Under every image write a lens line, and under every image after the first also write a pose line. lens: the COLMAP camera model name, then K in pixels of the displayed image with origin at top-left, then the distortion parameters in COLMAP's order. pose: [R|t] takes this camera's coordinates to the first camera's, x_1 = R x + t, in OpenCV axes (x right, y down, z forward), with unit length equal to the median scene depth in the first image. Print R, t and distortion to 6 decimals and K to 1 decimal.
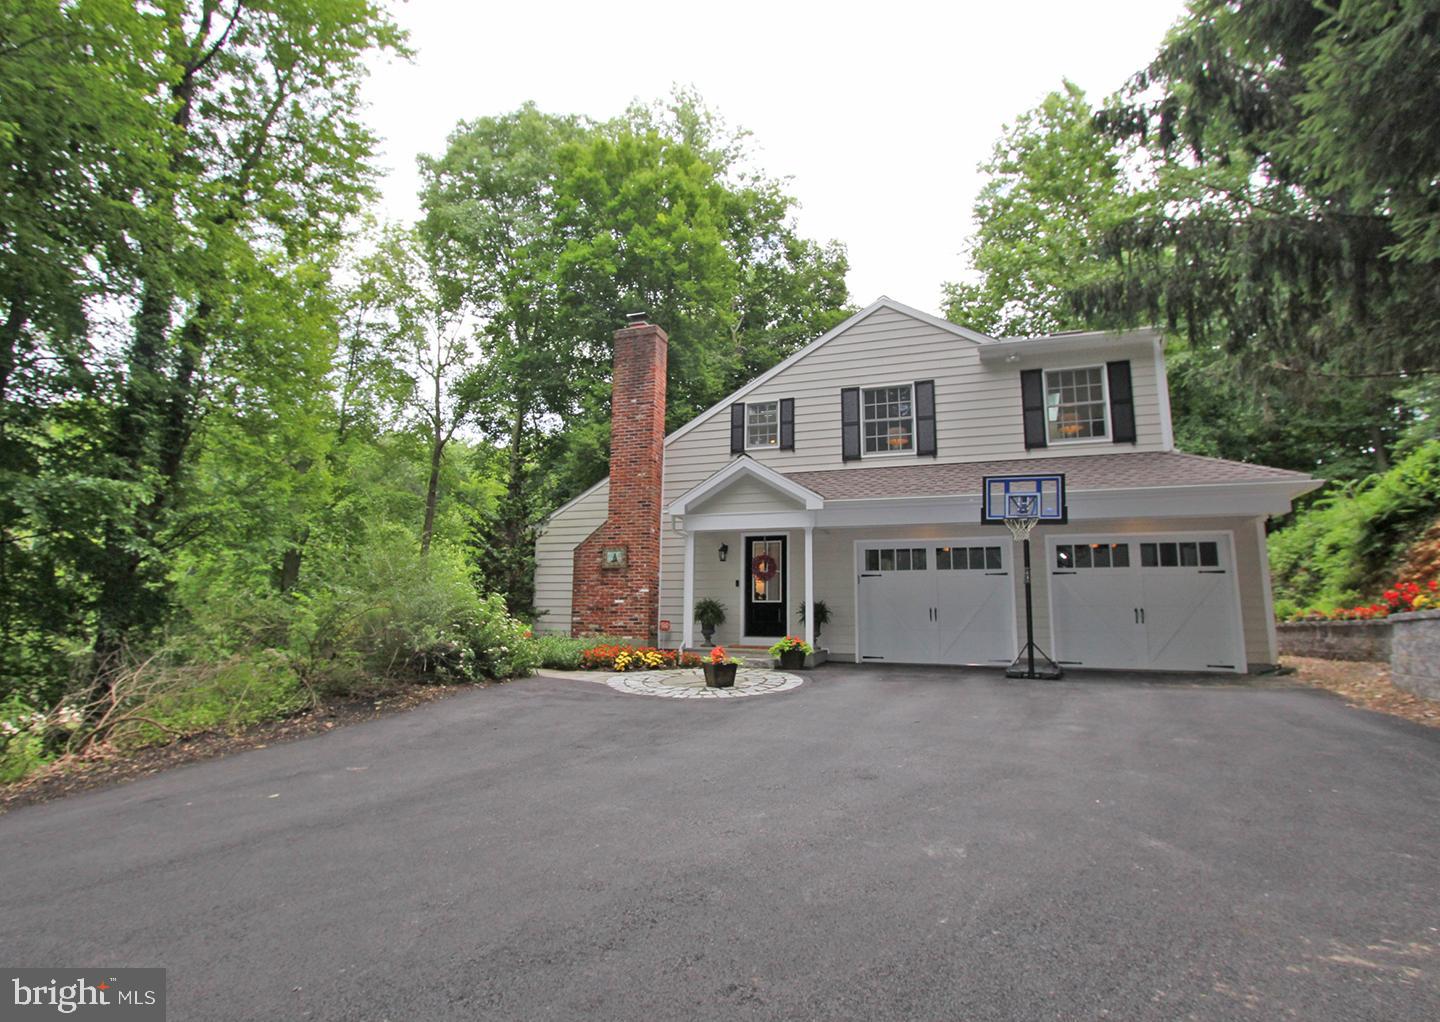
lens RADIAL K [[689.7, 0, 715.8], [0, 689.7, 508.2], [0, 0, 1]] dist [-0.004898, -0.000052]
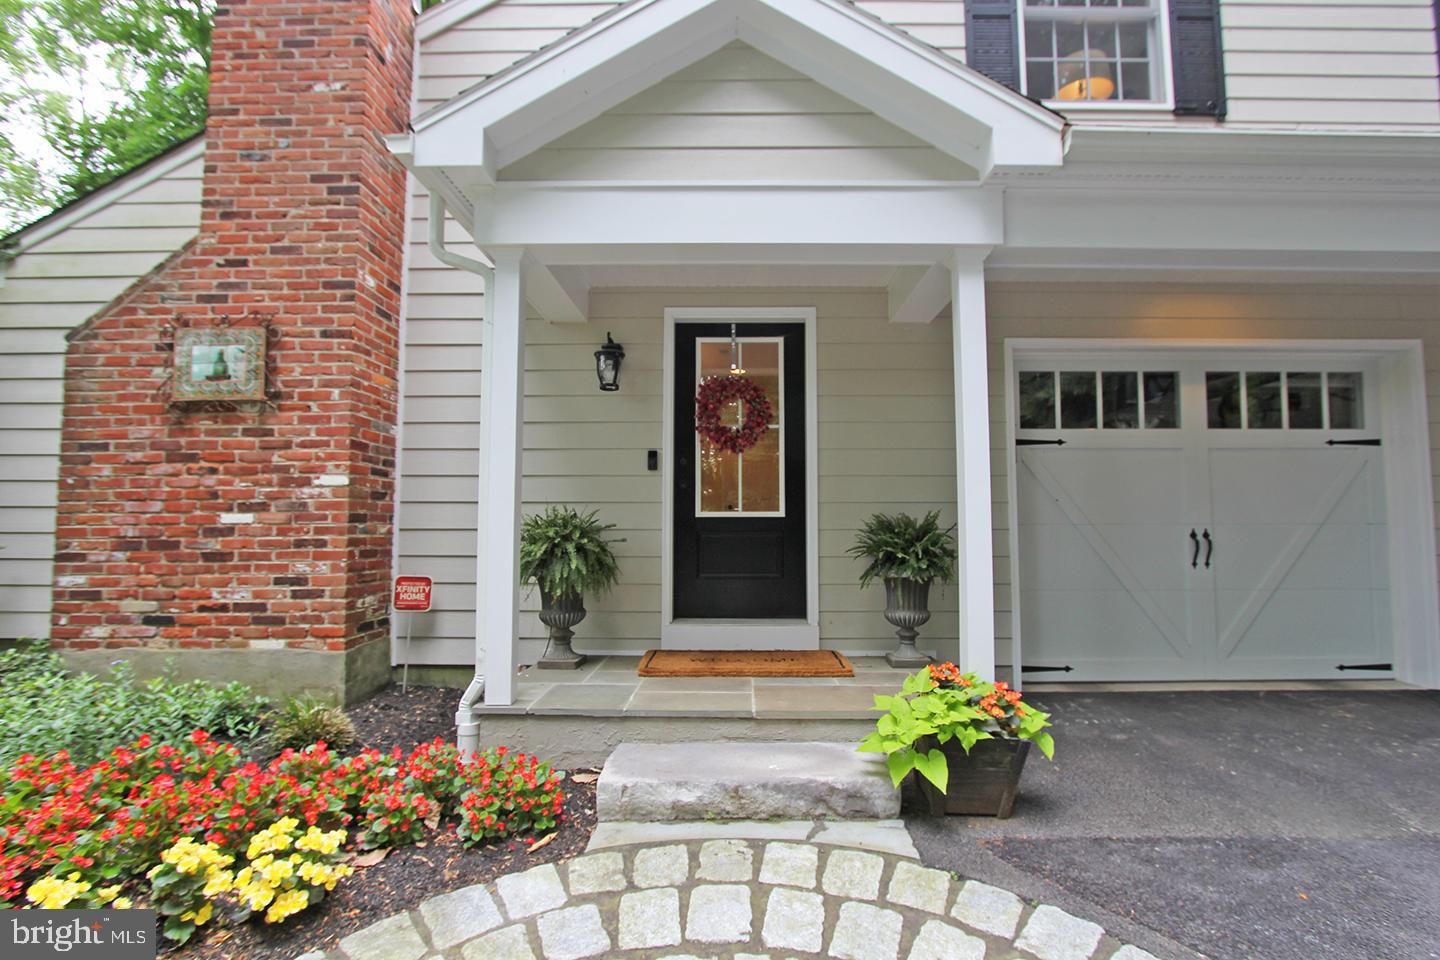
lens RADIAL K [[676.5, 0, 732.5], [0, 676.5, 472.3], [0, 0, 1]] dist [-0.005515, -0.000956]
pose [[0.950510, 0.010183, 0.310527, -0.032631], [-0.039516, 0.995308, 0.088319, 0.084975], [-0.308171, -0.096219, 0.946453, 0.685697]]
